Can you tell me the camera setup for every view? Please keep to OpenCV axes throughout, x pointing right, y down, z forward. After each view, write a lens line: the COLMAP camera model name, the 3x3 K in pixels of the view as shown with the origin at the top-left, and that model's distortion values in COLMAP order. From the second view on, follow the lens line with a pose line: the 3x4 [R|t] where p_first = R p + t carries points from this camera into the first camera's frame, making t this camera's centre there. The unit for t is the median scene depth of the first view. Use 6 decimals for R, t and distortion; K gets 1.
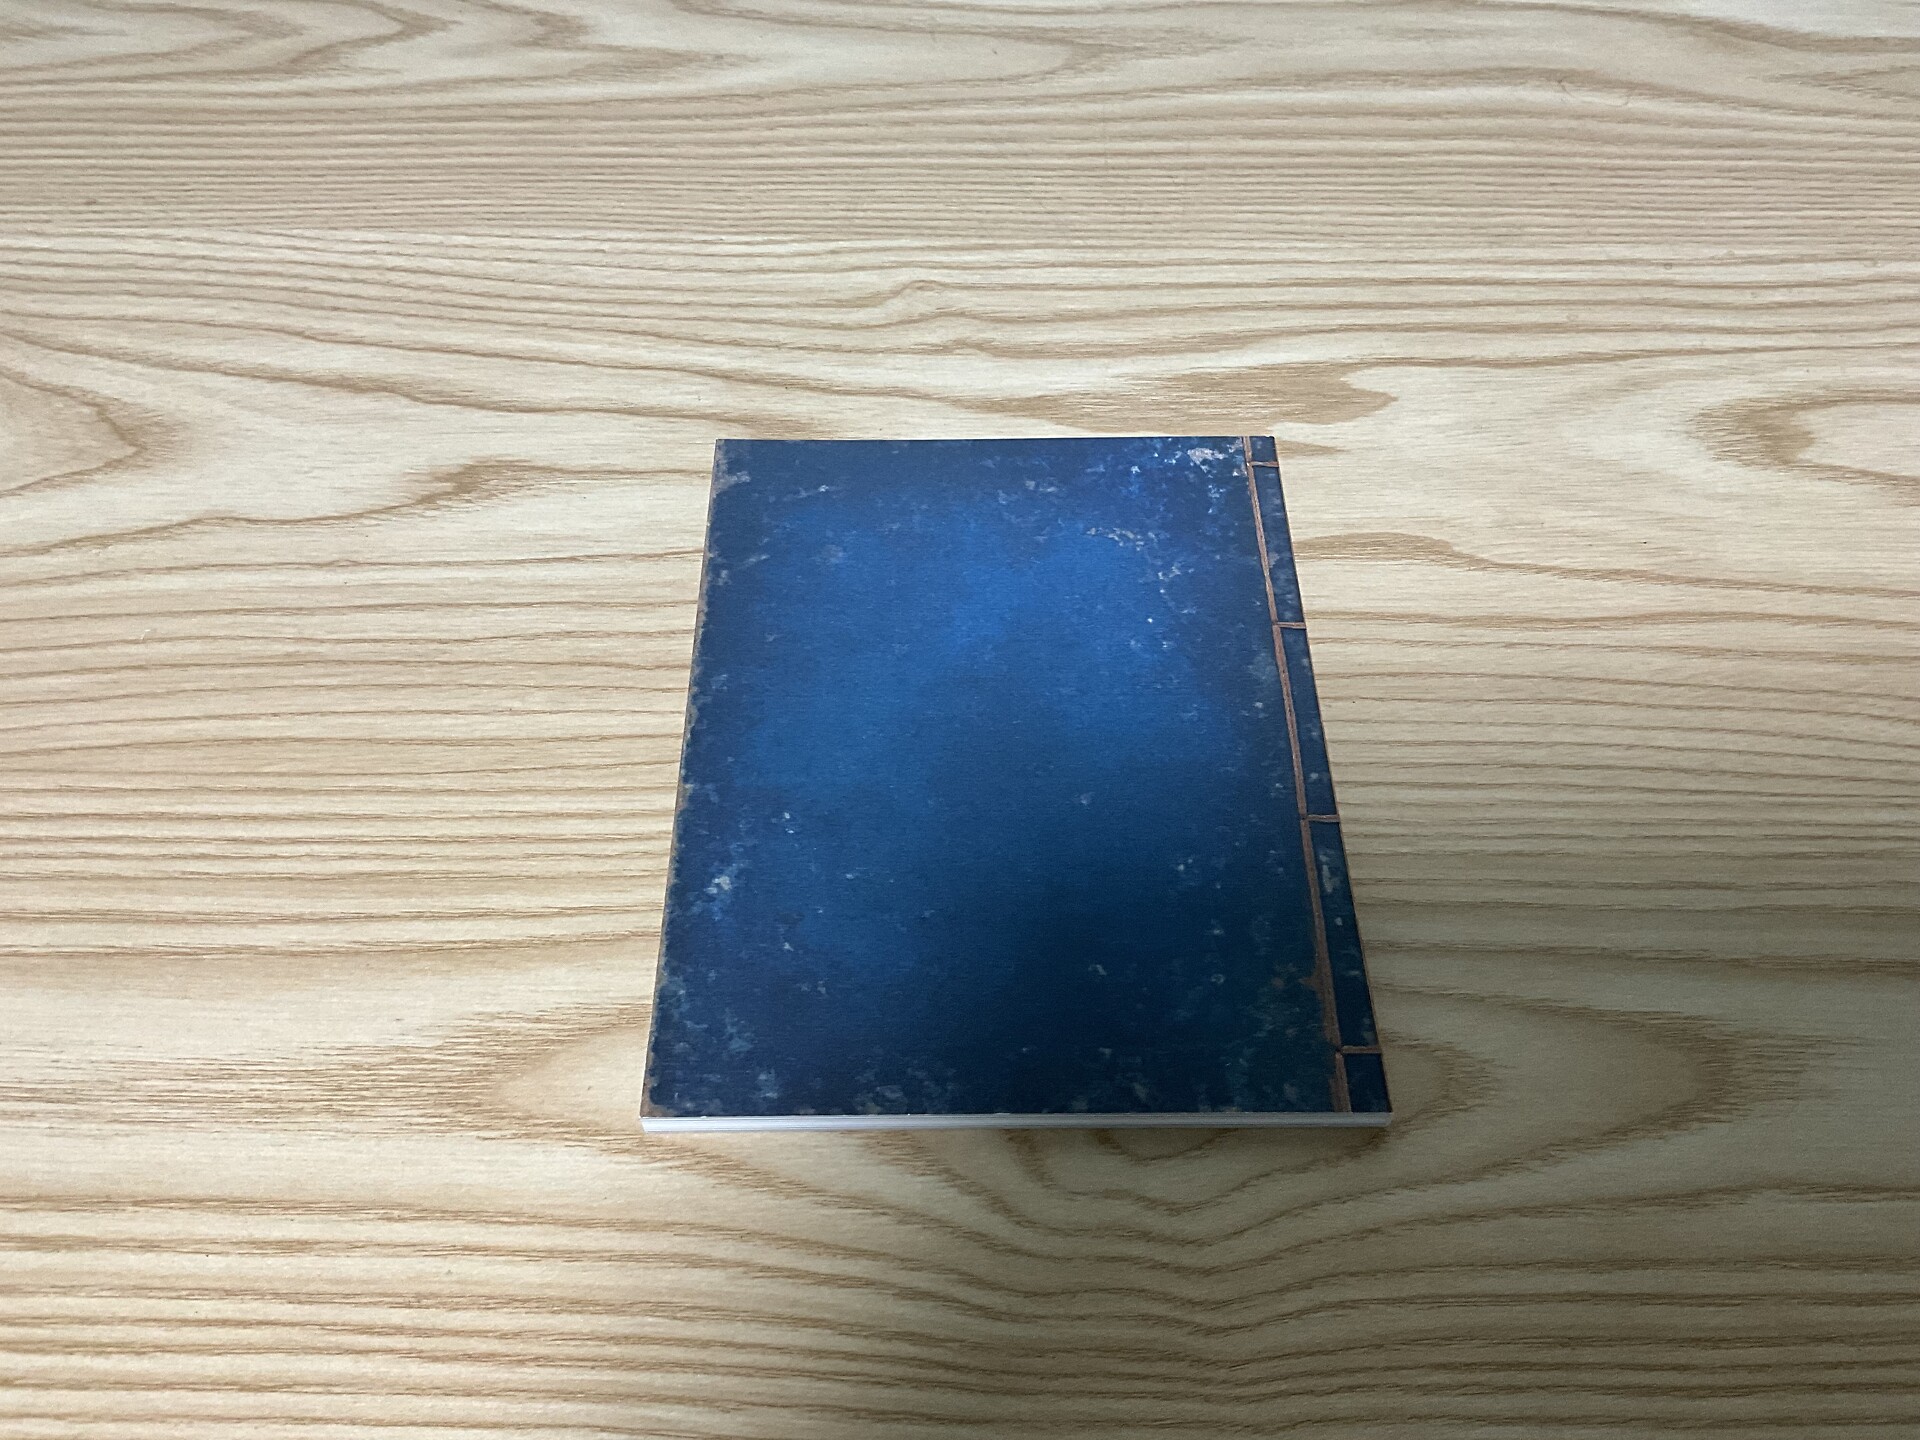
lens RADIAL K [[1609.8, 0, 958.4], [0, 1609.8, 721.3], [0, 0, 1]] dist [0.079451, -0.179063]
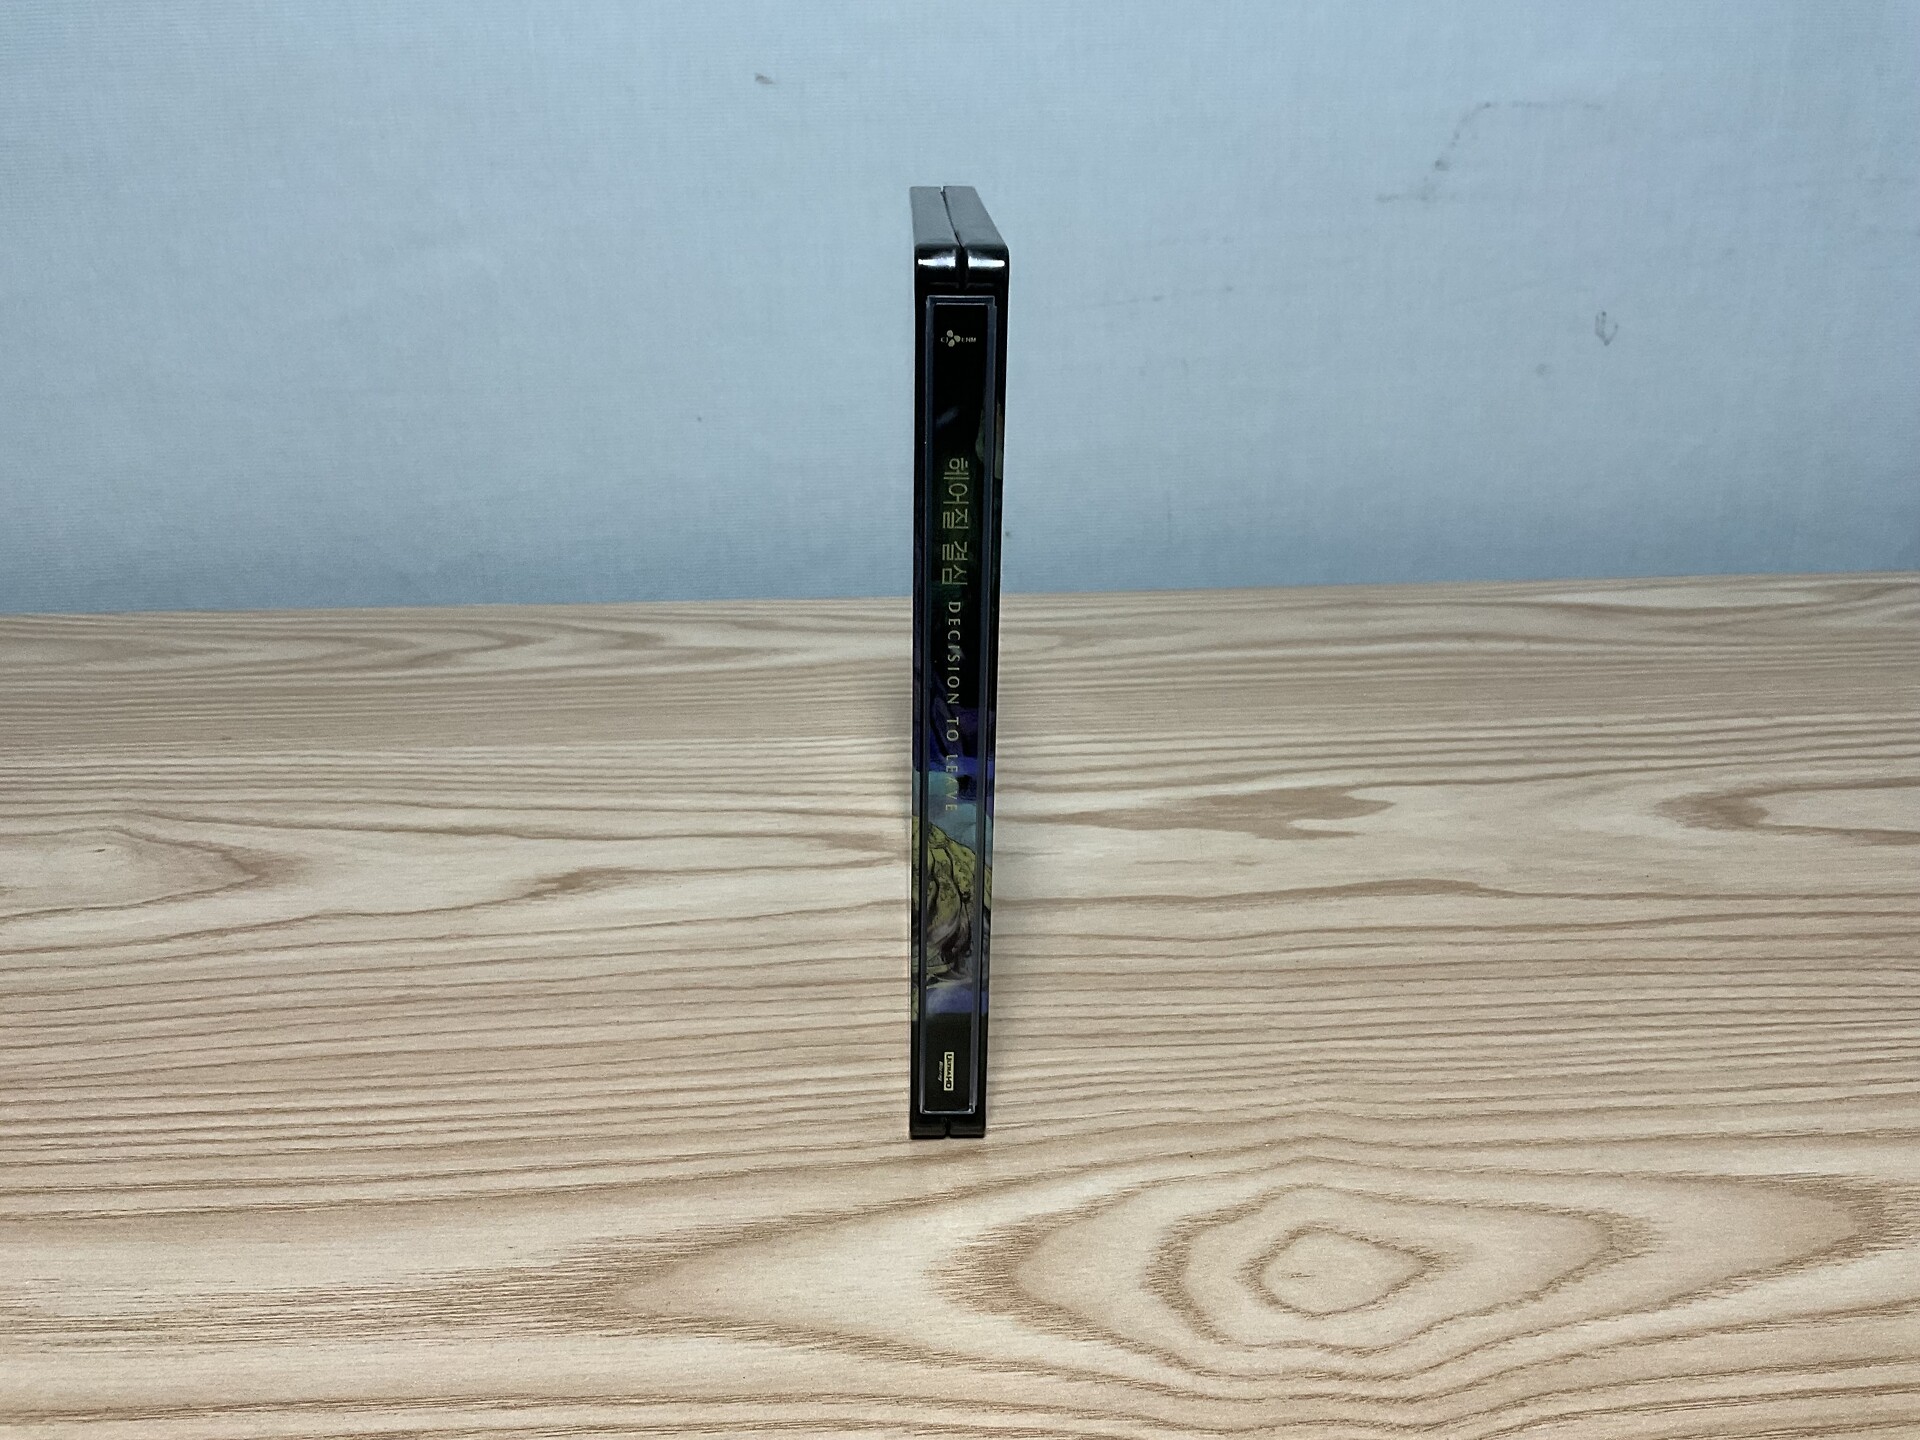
lens RADIAL K [[1609.8, 0, 958.4], [0, 1609.8, 721.7], [0, 0, 1]] dist [0.079451, -0.179063]
pose [[0.997884, -0.034880, 0.054873, -0.095537], [0.058804, 0.844224, -0.532756, 0.338105], [-0.027743, 0.534855, 0.844488, 0.020906]]
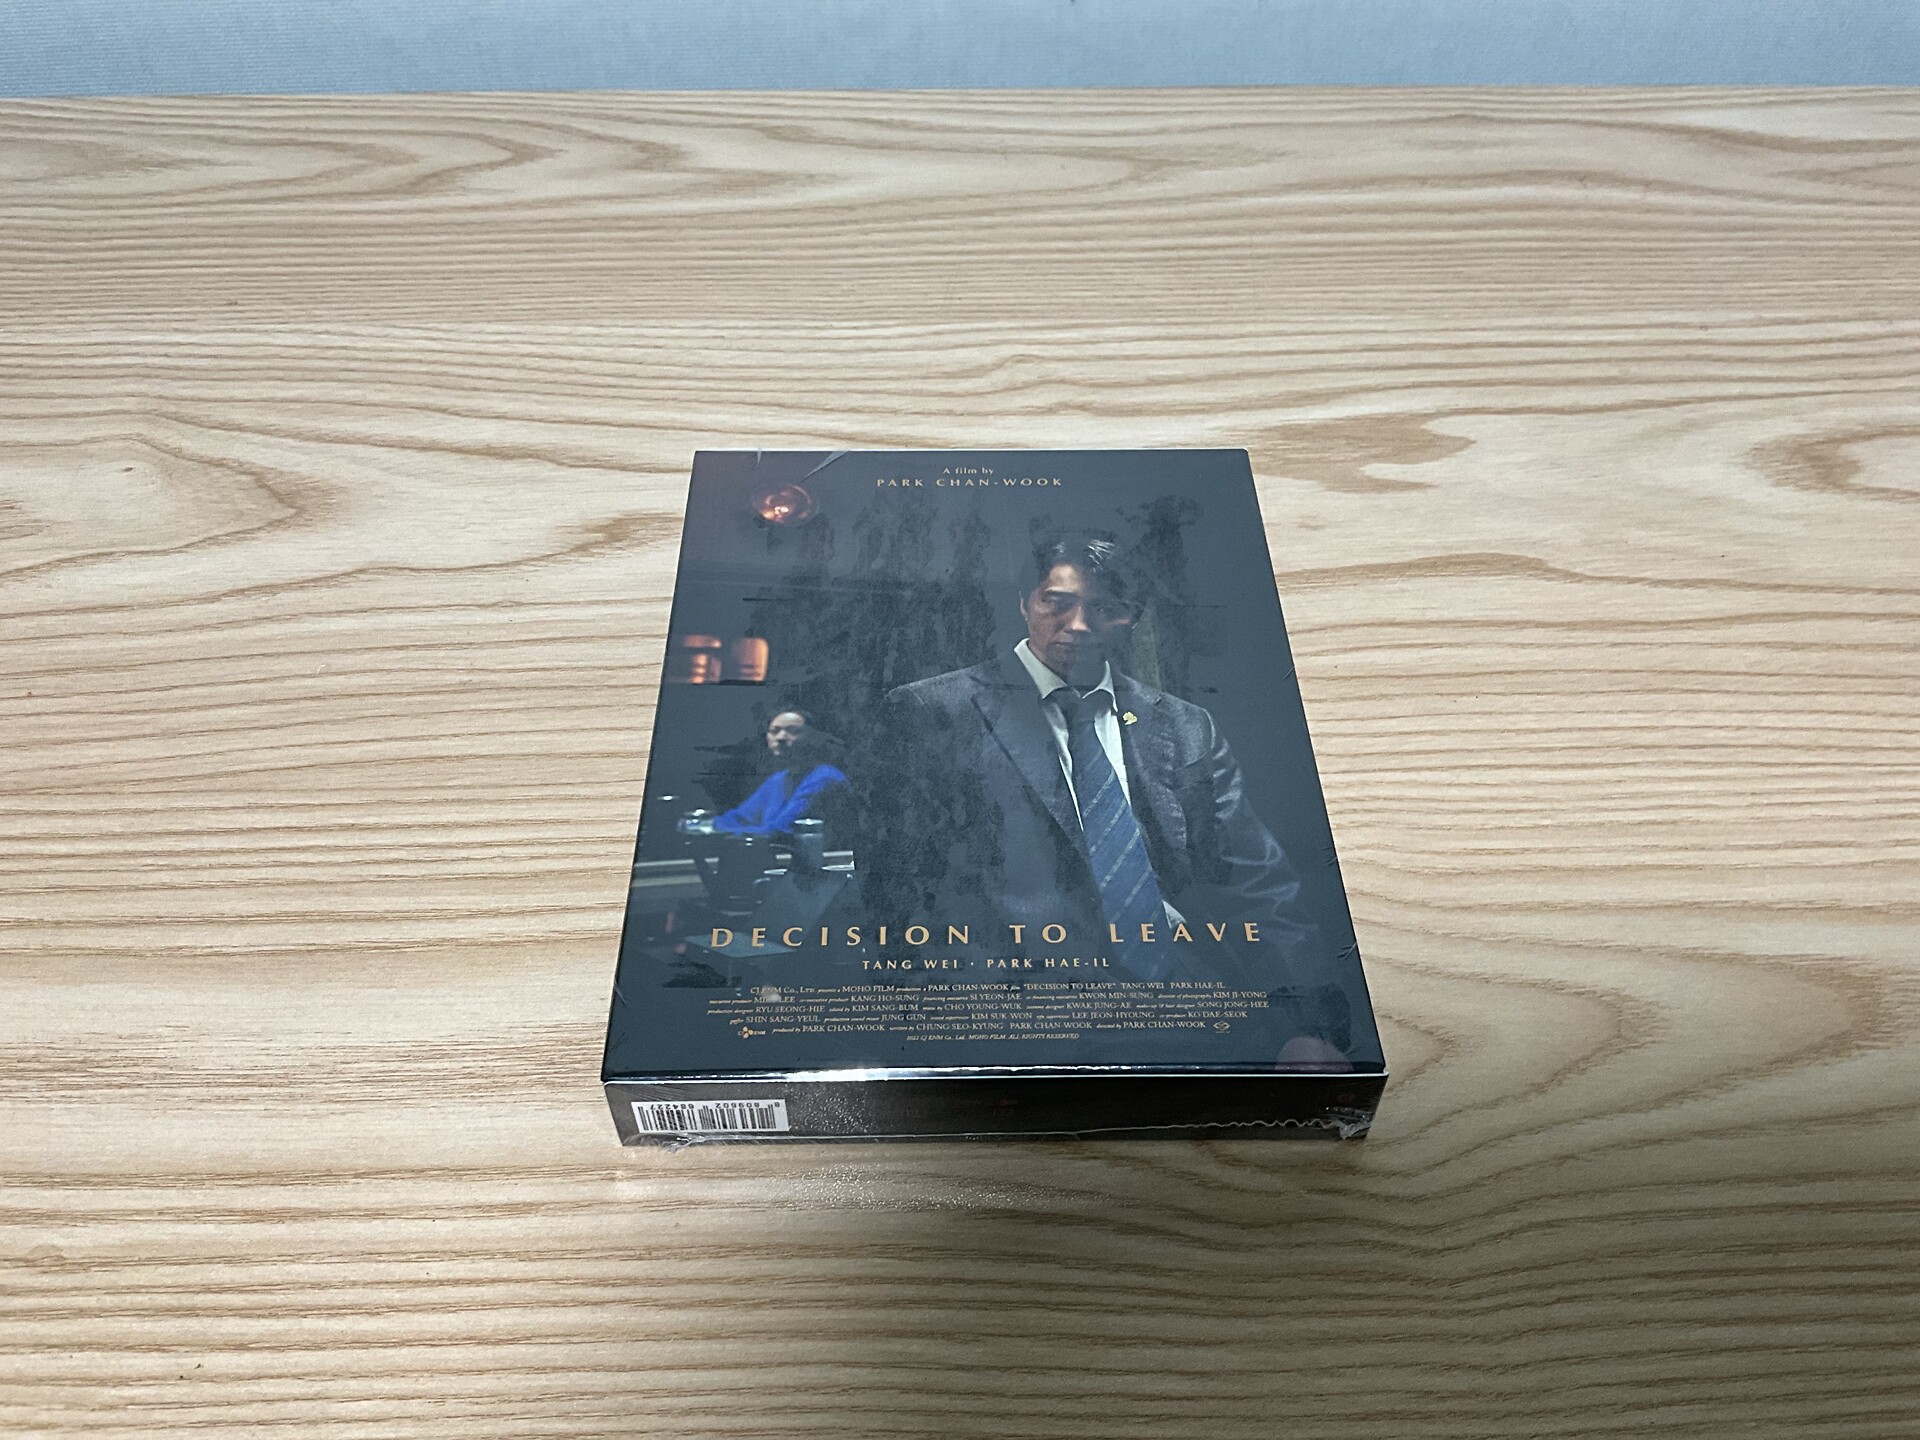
lens RADIAL K [[1609.8, 0, 955.9], [0, 1609.8, 722.0], [0, 0, 1]] dist [0.079451, -0.179063]
pose [[0.999222, -0.027303, 0.028473, -0.109965], [0.030659, 0.991679, -0.125031, 0.109705], [-0.024822, 0.125807, 0.991744, -0.036477]]
